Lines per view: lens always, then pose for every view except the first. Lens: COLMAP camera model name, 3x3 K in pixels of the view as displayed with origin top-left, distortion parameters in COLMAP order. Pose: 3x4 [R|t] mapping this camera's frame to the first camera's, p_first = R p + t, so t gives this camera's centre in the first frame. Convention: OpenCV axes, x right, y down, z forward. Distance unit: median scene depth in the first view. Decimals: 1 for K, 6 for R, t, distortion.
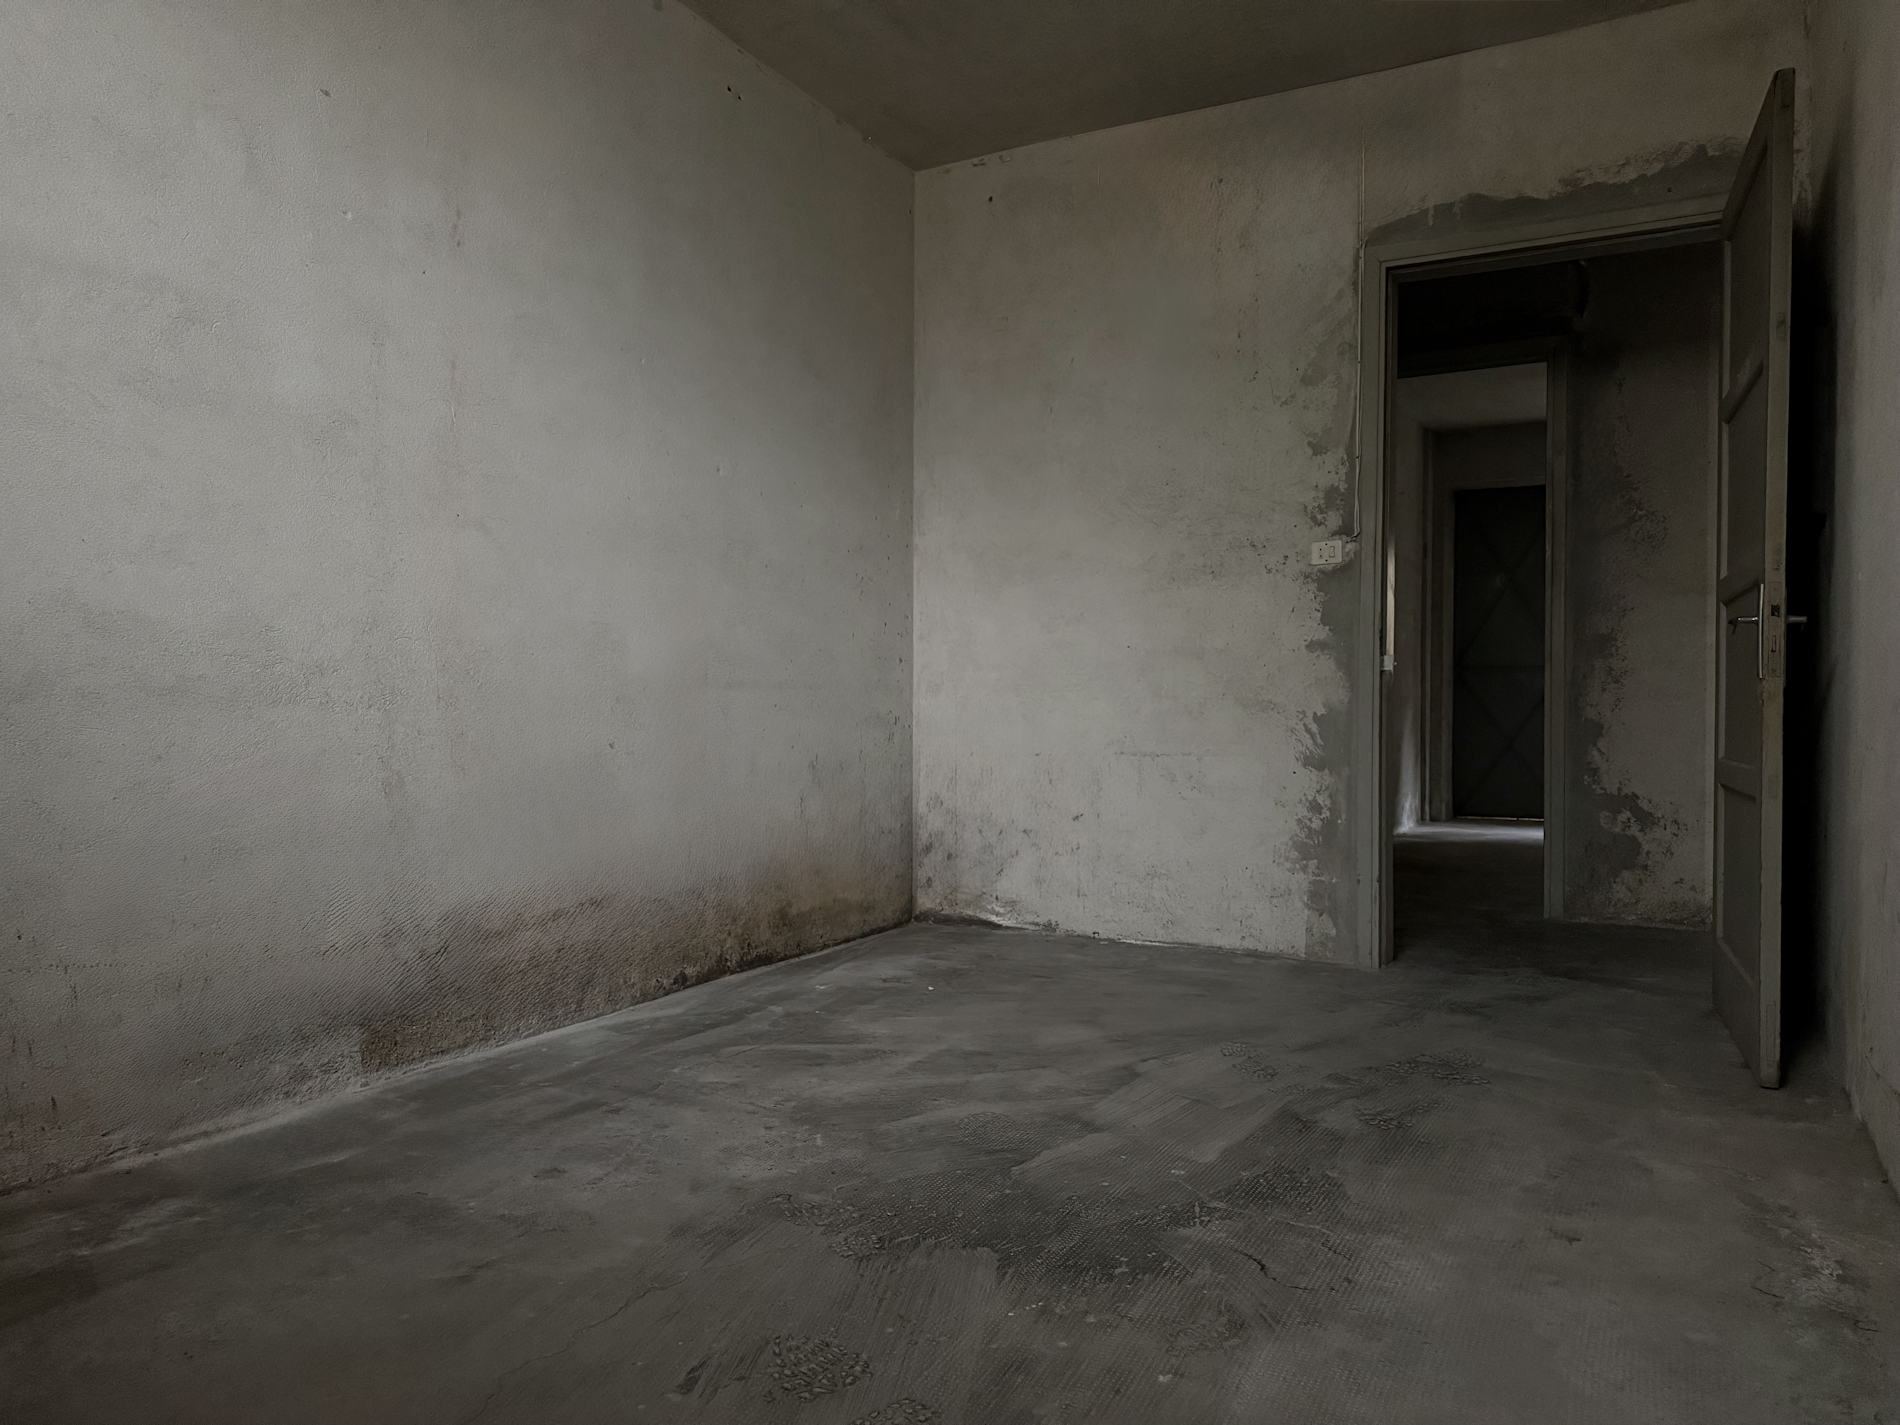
lens RADIAL K [[1342.4, 0, 950.0], [0, 1342.4, 712.5], [0, 0, 1]] dist [0.024659, -0.026122]
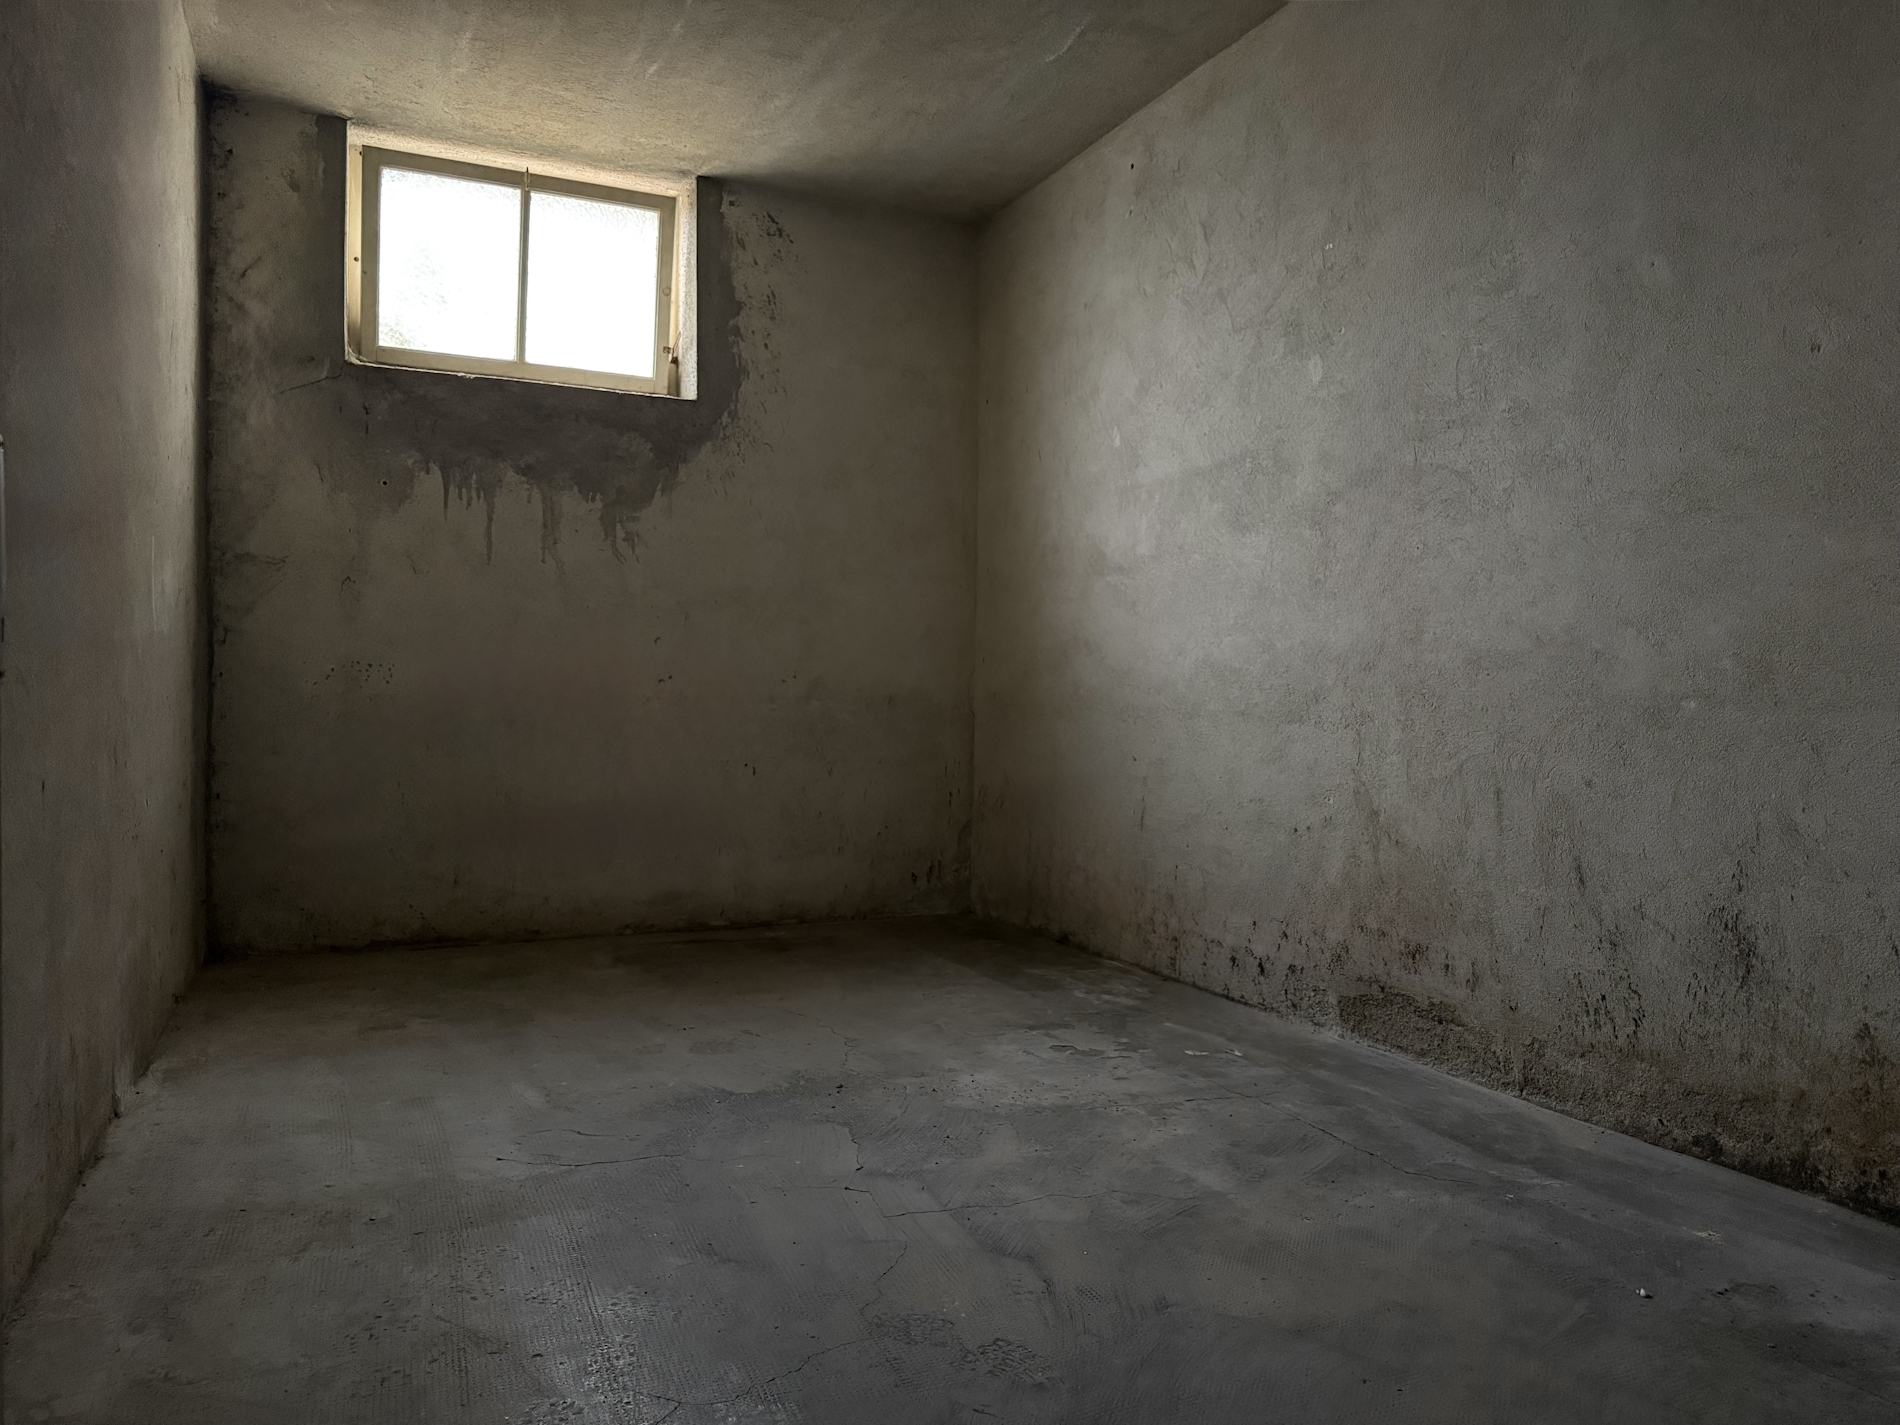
lens RADIAL K [[1342.4, 0, 950.0], [0, 1342.4, 712.5], [0, 0, 1]] dist [0.024659, -0.026122]
pose [[-0.623594, -0.000271, -0.781749, 0.746170], [-0.013534, 0.999854, 0.010449, -0.024786], [0.781632, 0.017097, -0.623506, 1.493282]]
